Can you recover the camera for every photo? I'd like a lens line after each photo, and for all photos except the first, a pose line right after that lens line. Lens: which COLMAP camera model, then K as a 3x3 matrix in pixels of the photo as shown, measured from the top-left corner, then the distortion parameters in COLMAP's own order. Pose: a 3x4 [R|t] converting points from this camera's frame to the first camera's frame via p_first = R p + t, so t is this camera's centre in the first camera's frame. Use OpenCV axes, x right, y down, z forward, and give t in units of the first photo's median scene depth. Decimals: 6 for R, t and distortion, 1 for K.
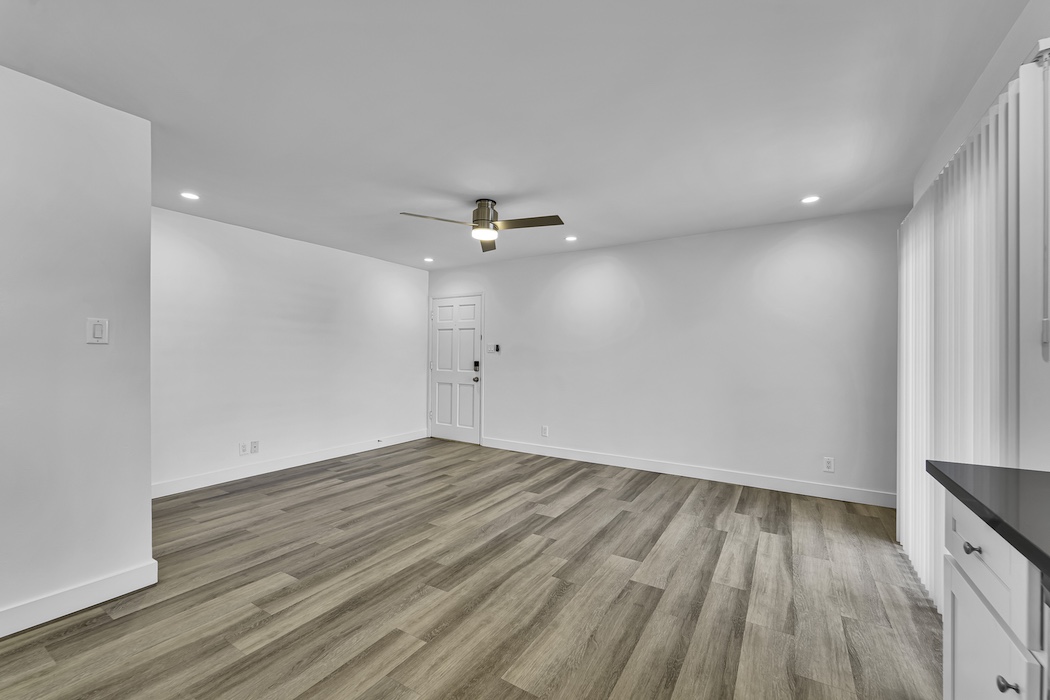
lens RADIAL K [[425.3, 0, 522.6], [0, 425.3, 354.9], [0, 0, 1]] dist [0.000679, -0.000204]
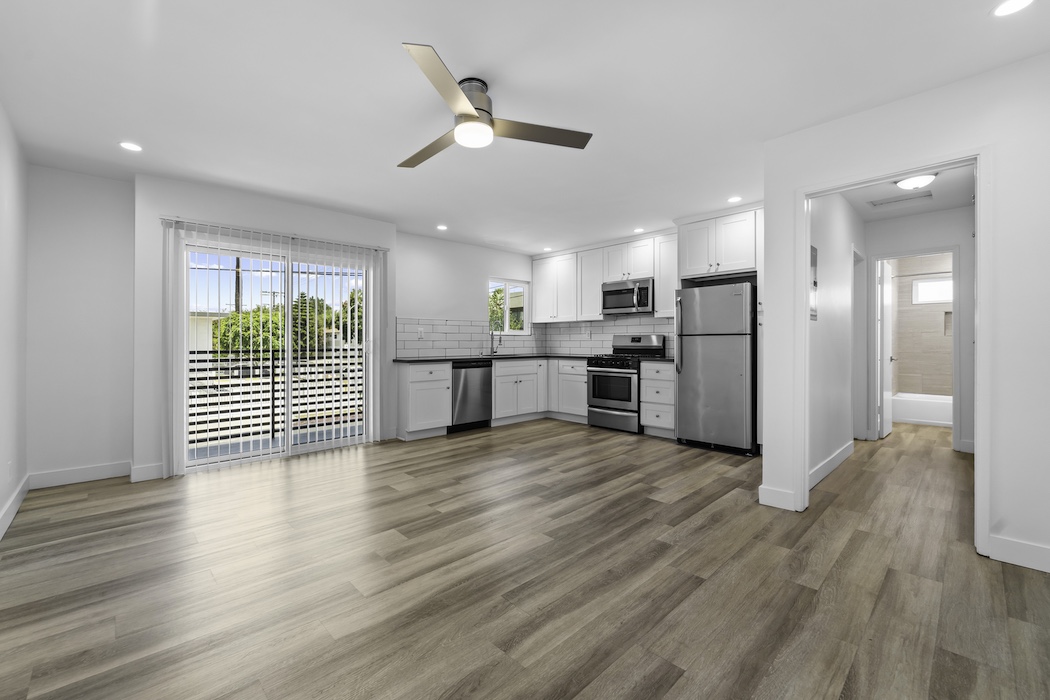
lens RADIAL K [[433.6, 0, 520.1], [0, 433.6, 340.7], [0, 0, 1]] dist [-0.001160, -0.000374]
pose [[-0.968686, -0.002492, 0.248276, -0.331006], [-0.004020, 0.999976, -0.005647, 0.040066], [-0.248256, -0.006468, -0.968673, 1.649669]]
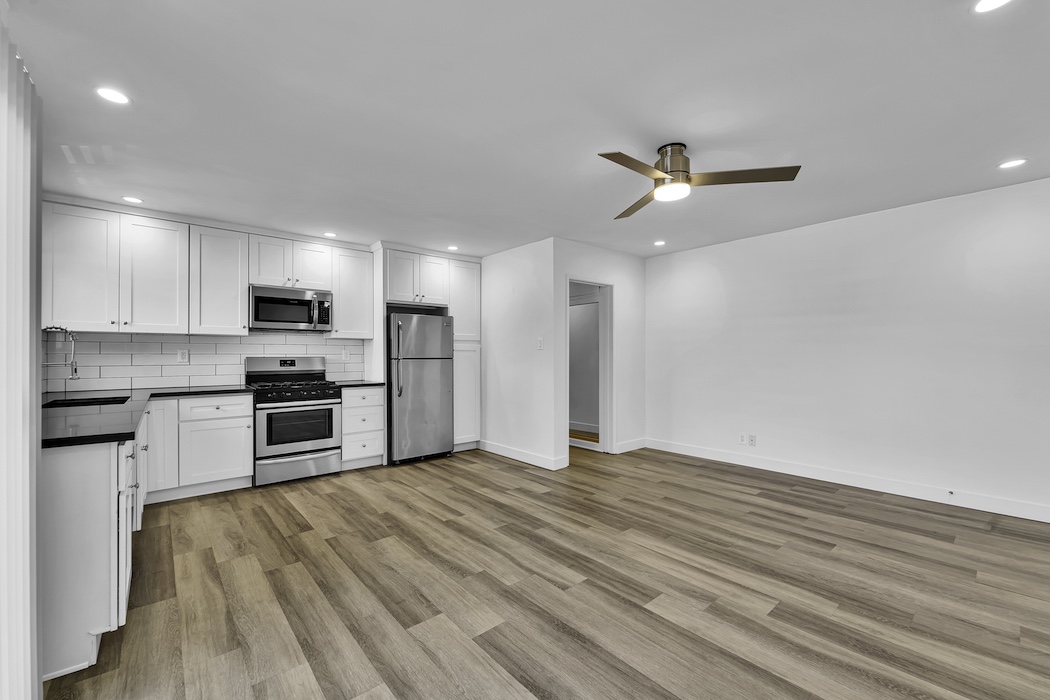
lens RADIAL K [[425.3, 0, 522.6], [0, 425.3, 354.9], [0, 0, 1]] dist [0.000679, -0.000204]
pose [[-0.297927, -0.003896, -0.954581, 0.713783], [0.002582, 0.999985, -0.004887, 0.007800], [0.954585, -0.003920, -0.297912, 0.980795]]
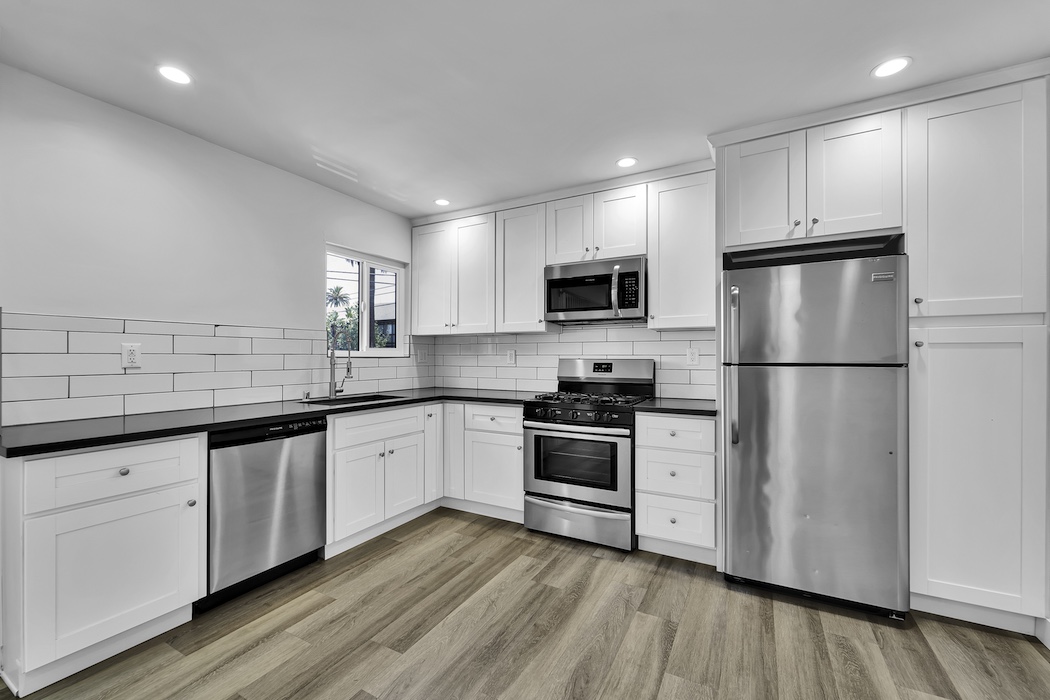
lens RADIAL K [[428.5, 0, 522.5], [0, 428.5, 356.9], [0, 0, 1]] dist [-0.000861, -0.000493]
pose [[-0.998373, -0.005315, -0.056773, -0.112896], [-0.005158, 0.999982, -0.002918, 0.005131], [0.056788, -0.002621, -0.998383, 0.832209]]
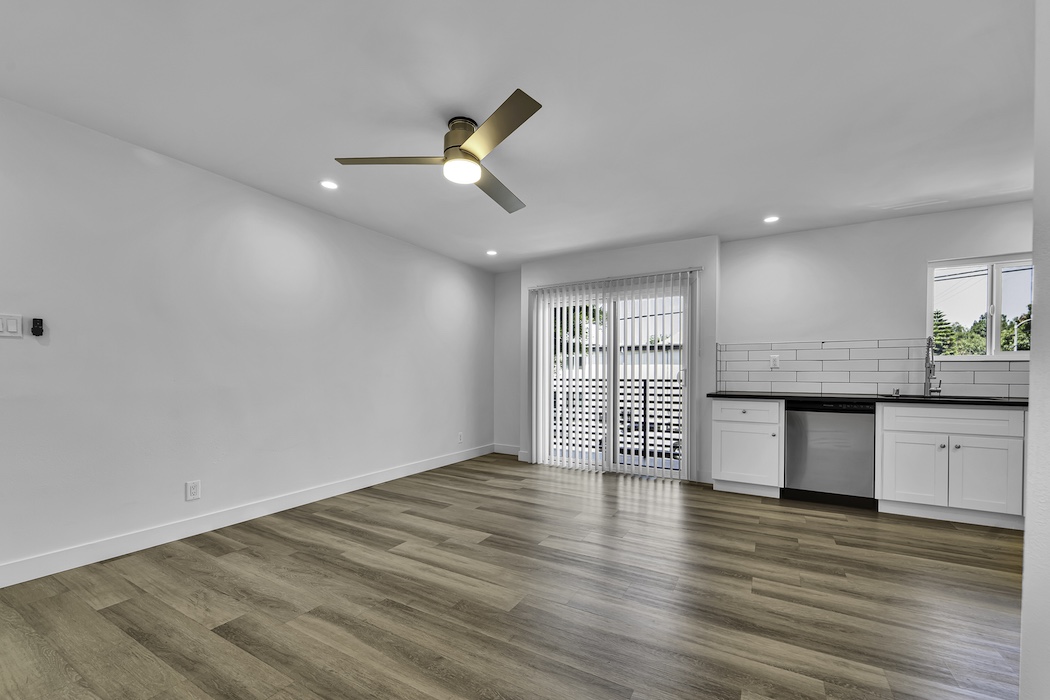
lens RADIAL K [[431.6, 0, 520.4], [0, 431.6, 375.2], [0, 0, 1]] dist [0.000486, -0.000299]
pose [[-0.033751, -0.011004, 0.999370, -0.797899], [-0.007150, 0.999916, 0.010769, 0.036044], [-0.999405, -0.006782, -0.033827, 0.937840]]
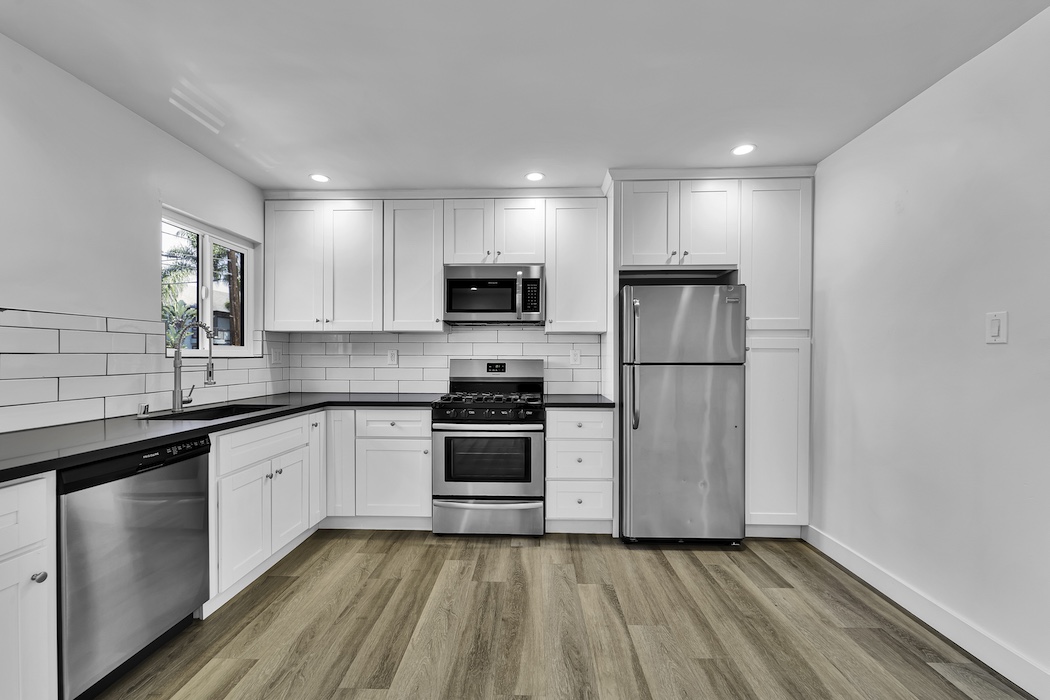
lens RADIAL K [[430.0, 0, 520.7], [0, 430.0, 361.1], [0, 0, 1]] dist [0.000262, -0.000391]
pose [[-0.864251, -0.002083, -0.503056, 0.112092], [-0.005289, 0.999974, 0.004946, 0.004749], [0.503032, 0.006935, -0.864240, 0.778722]]
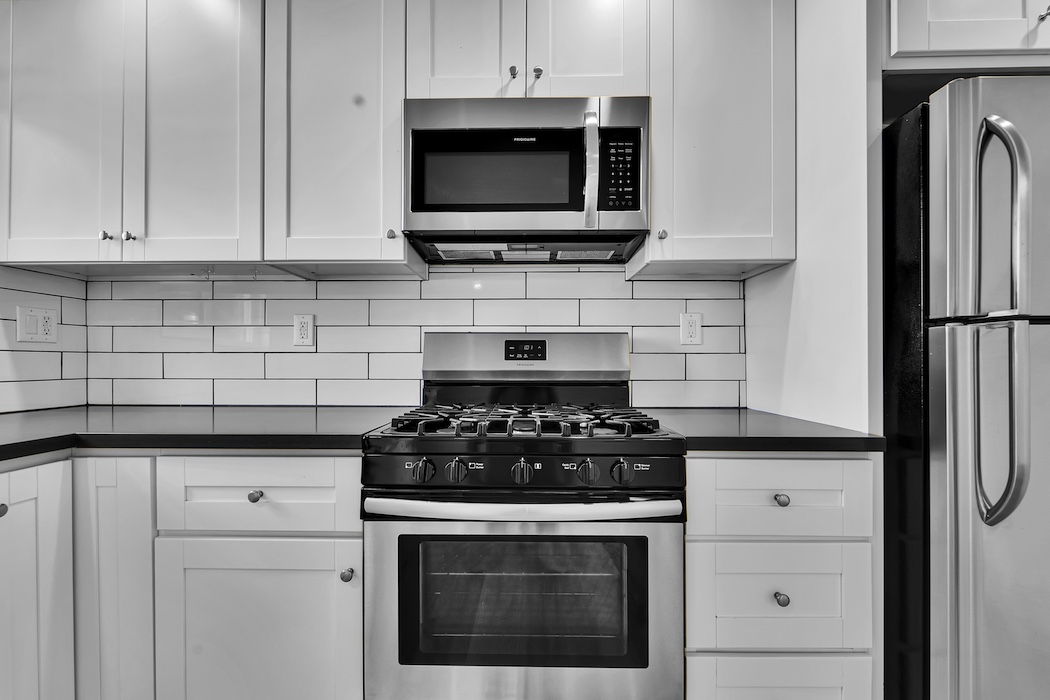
lens RADIAL K [[430.0, 0, 520.7], [0, 430.0, 361.1], [0, 0, 1]] dist [0.000262, -0.000391]
pose [[-0.856250, -0.005107, -0.516536, -0.104876], [-0.003661, 0.999986, -0.003818, 0.039448], [0.516548, -0.001378, -0.856257, 0.266746]]
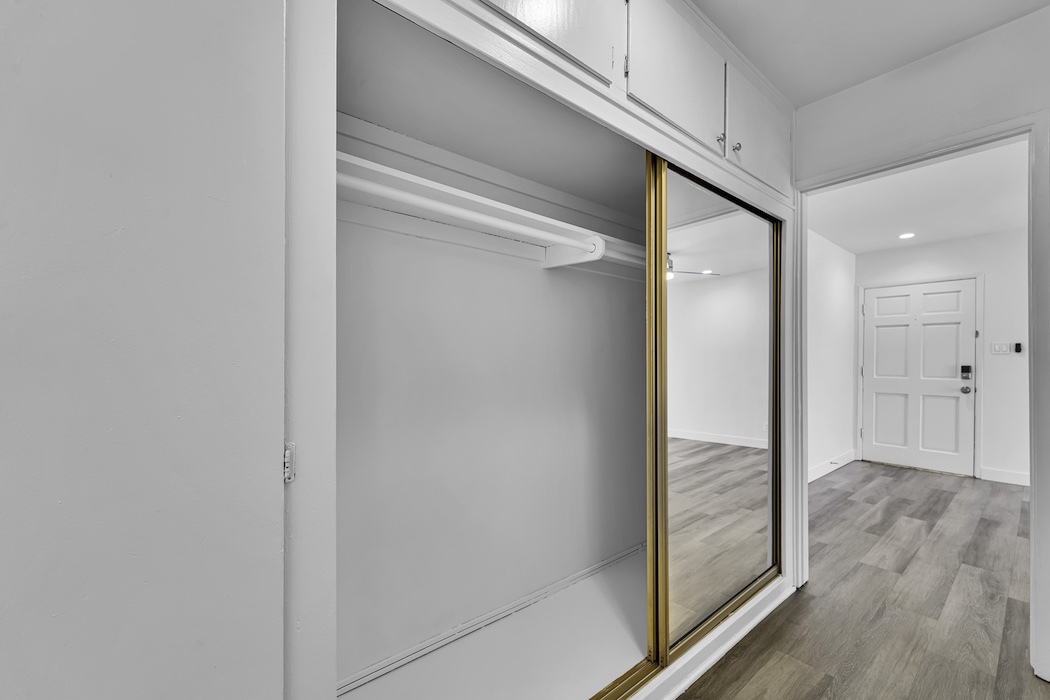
lens RADIAL K [[428.5, 0, 522.5], [0, 428.5, 356.9], [0, 0, 1]] dist [-0.000861, -0.000493]
pose [[0.948085, -0.003834, -0.317994, -1.052441], [-0.000827, 0.999894, -0.014522, 0.018148], [0.318016, 0.014031, 0.947981, 0.052791]]
